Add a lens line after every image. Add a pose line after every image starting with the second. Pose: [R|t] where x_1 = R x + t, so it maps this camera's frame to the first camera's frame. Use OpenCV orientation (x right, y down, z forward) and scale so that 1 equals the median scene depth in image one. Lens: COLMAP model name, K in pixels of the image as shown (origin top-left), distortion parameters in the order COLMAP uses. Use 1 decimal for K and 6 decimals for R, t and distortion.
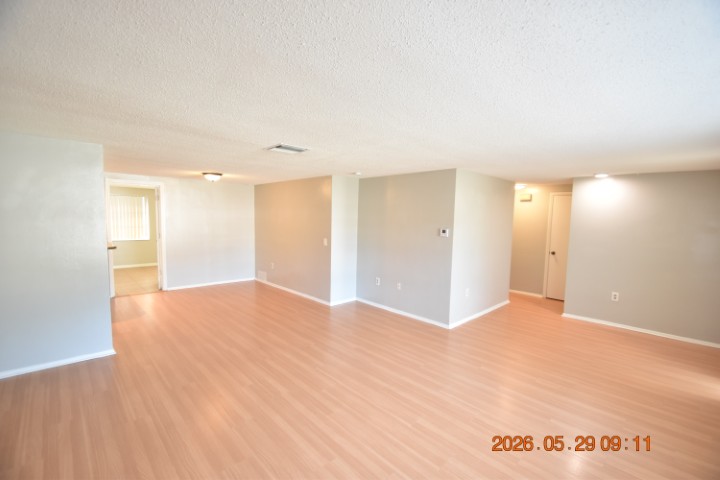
lens RADIAL K [[314.9, 0, 359.1], [0, 314.9, 243.1], [0, 0, 1]] dist [0.019939, -0.019941]
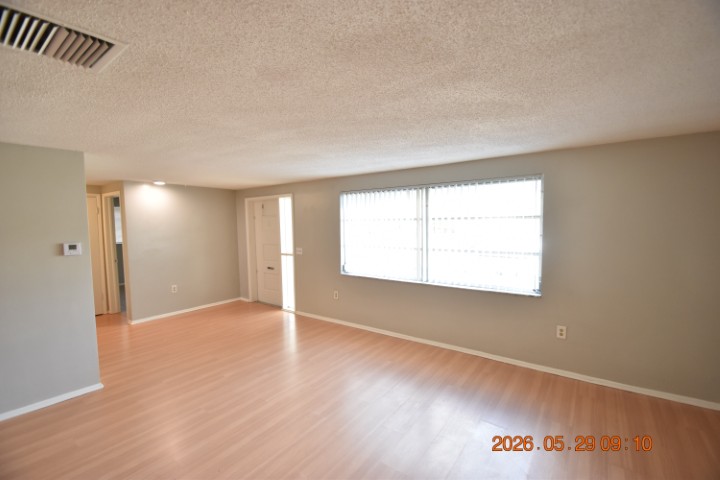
lens RADIAL K [[314.9, 0, 359.1], [0, 314.9, 243.1], [0, 0, 1]] dist [0.019939, -0.019941]
pose [[-0.173734, -0.083039, 0.981285, -0.333123], [0.088175, 0.991125, 0.099483, -0.041503], [-0.980837, 0.103808, -0.164870, 0.387729]]
